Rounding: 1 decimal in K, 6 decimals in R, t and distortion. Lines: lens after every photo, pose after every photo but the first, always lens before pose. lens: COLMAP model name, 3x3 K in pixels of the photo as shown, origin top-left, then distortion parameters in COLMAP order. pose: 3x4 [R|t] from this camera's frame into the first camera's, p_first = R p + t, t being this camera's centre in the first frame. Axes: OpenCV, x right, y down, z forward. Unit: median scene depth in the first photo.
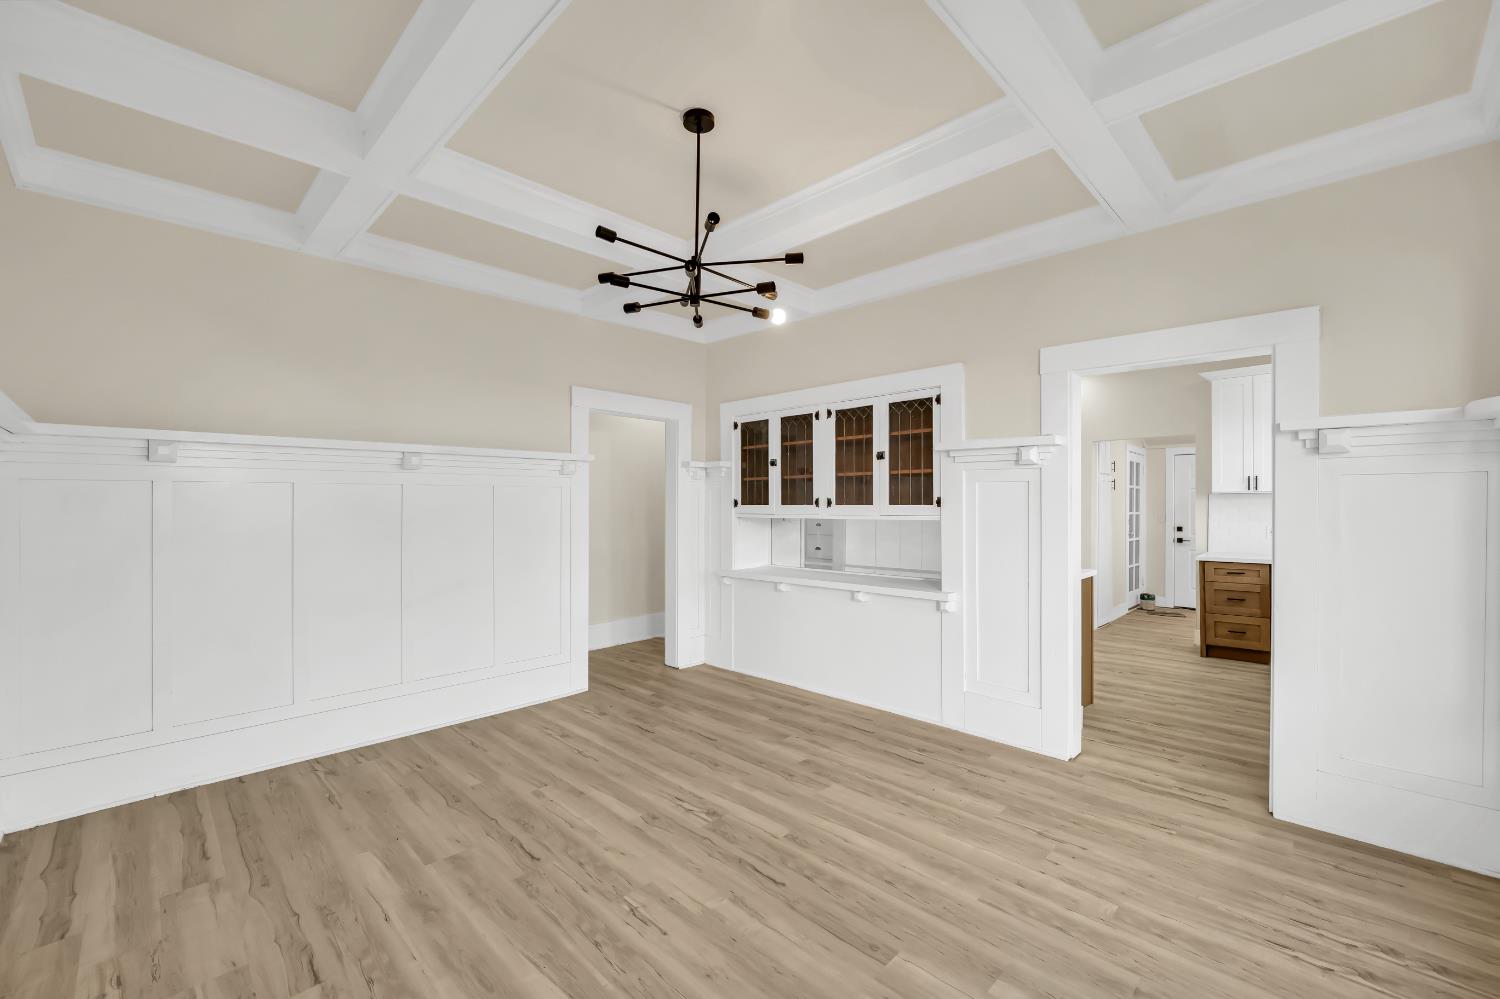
lens RADIAL K [[615.4, 0, 751.8], [0, 615.4, 500.8], [0, 0, 1]] dist [0.000875, 0.000100]
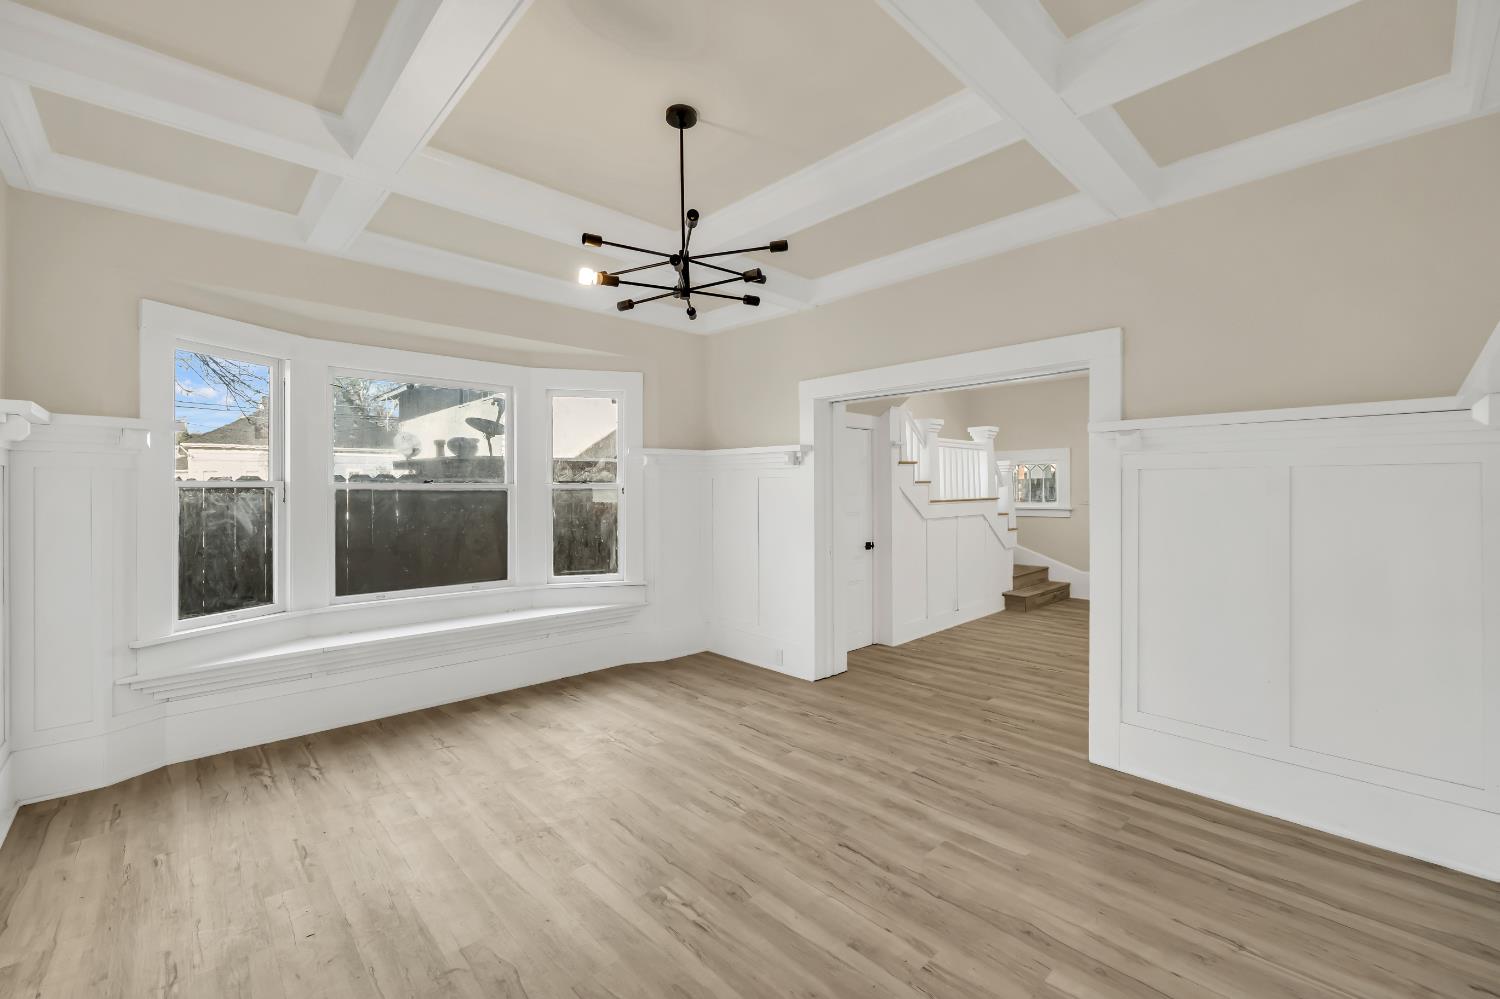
lens RADIAL K [[615.4, 0, 749.0], [0, 615.4, 493.8], [0, 0, 1]] dist [0.000875, 0.000100]
pose [[-0.999207, 0.003396, 0.039680, -0.239736], [0.003496, 0.999991, 0.002468, 0.005376], [-0.039671, 0.002605, -0.999209, 2.013671]]
